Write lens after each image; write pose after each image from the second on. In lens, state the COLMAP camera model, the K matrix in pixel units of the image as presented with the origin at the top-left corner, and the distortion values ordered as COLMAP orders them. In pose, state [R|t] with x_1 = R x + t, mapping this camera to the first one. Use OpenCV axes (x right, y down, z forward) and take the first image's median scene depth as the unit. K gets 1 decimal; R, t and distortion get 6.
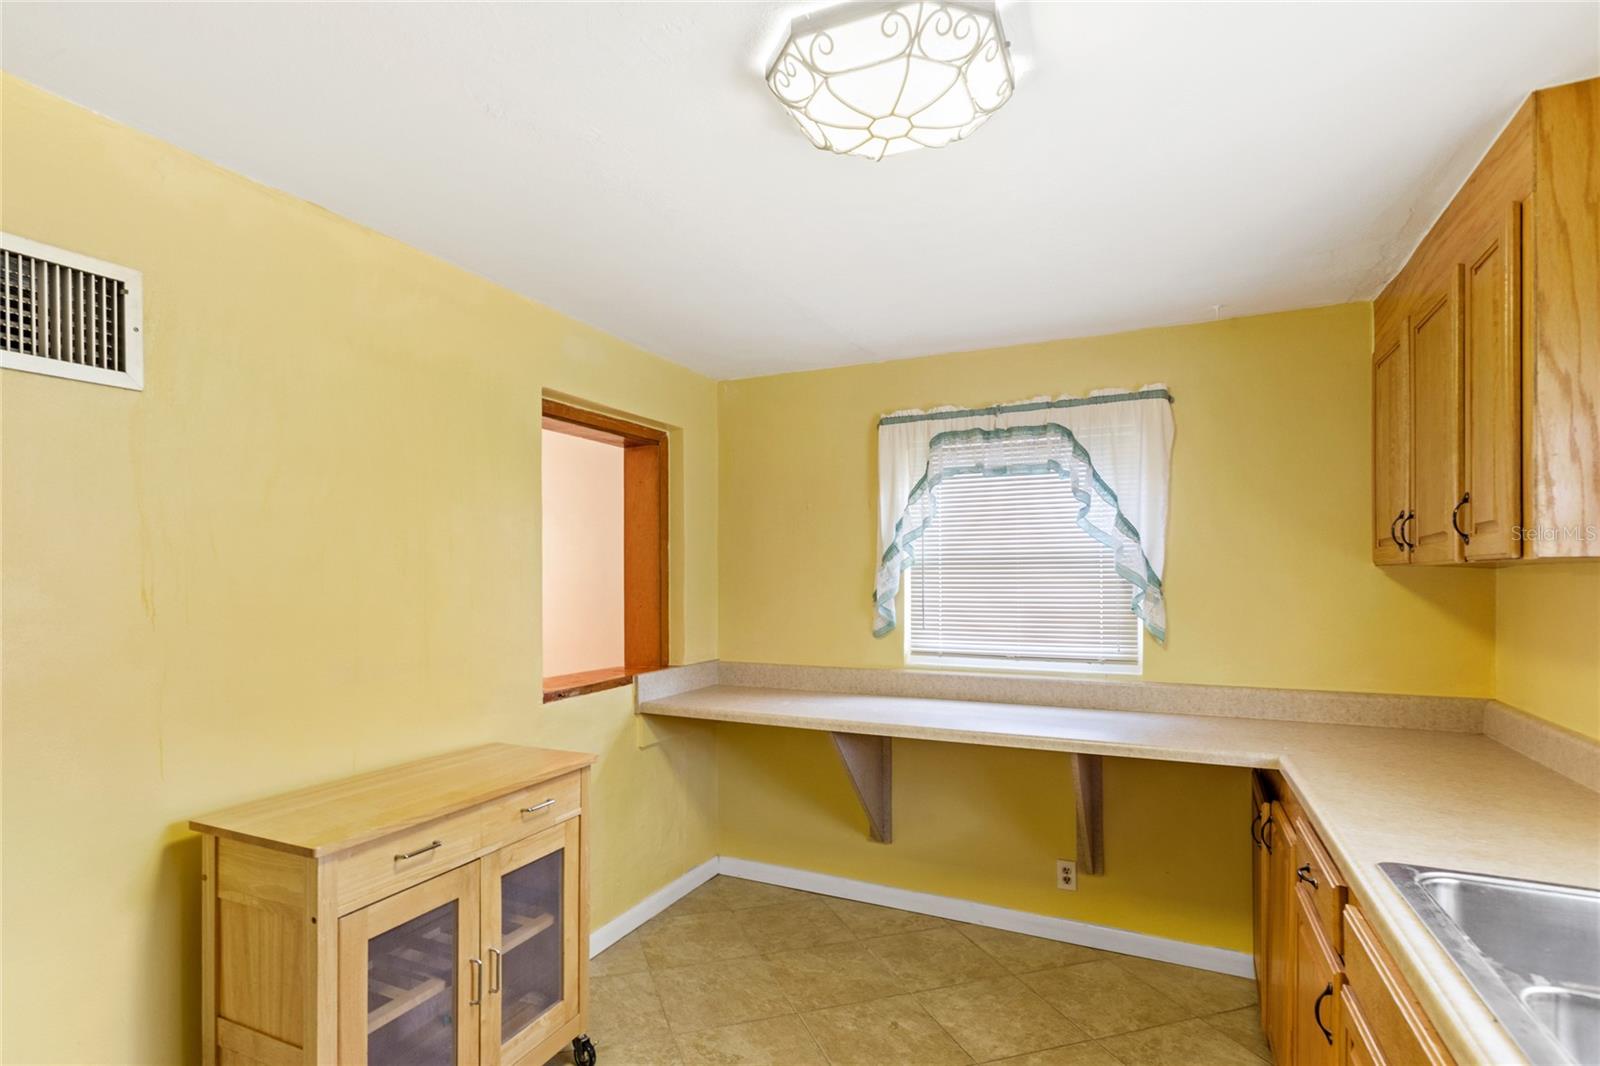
lens RADIAL K [[789.8, 0, 771.6], [0, 789.8, 576.4], [0, 0, 1]] dist [-0.022556, 0.007741]
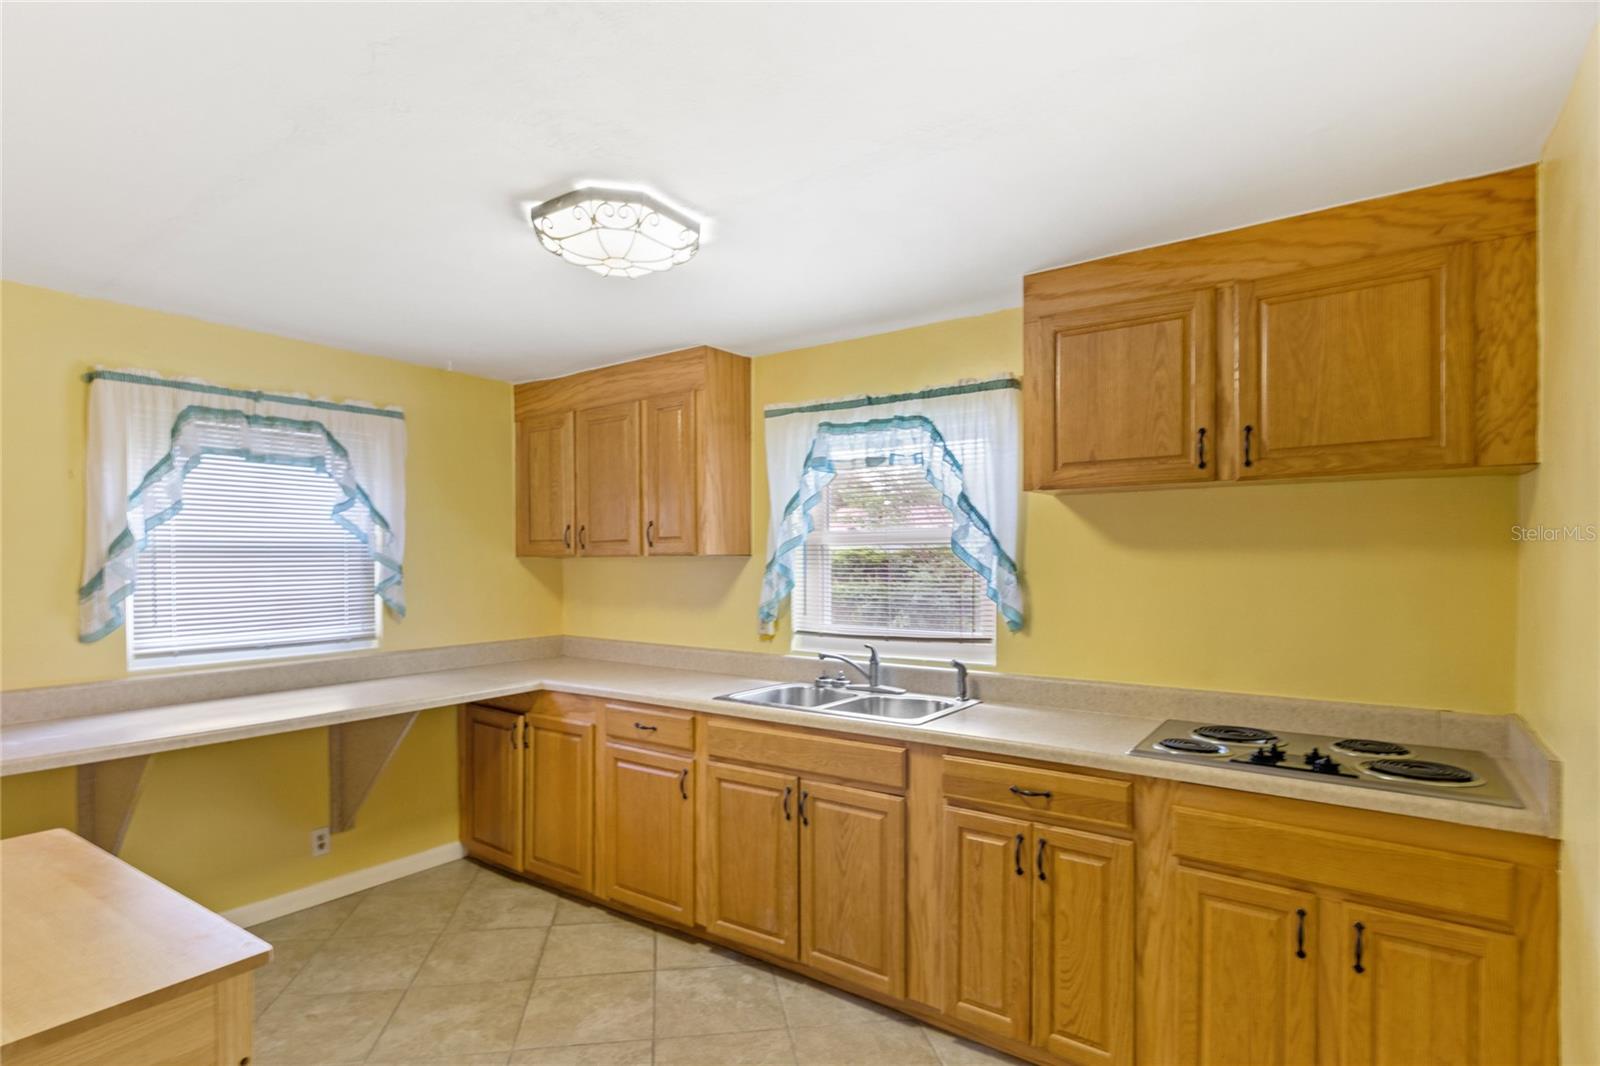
lens RADIAL K [[789.8, 0, 782.8], [0, 789.8, 562.8], [0, 0, 1]] dist [-0.022556, 0.007741]
pose [[0.168257, -0.005929, 0.985725, -0.573448], [0.000198, 0.999982, 0.005981, -0.008817], [-0.985743, -0.000811, 0.168255, 0.193520]]
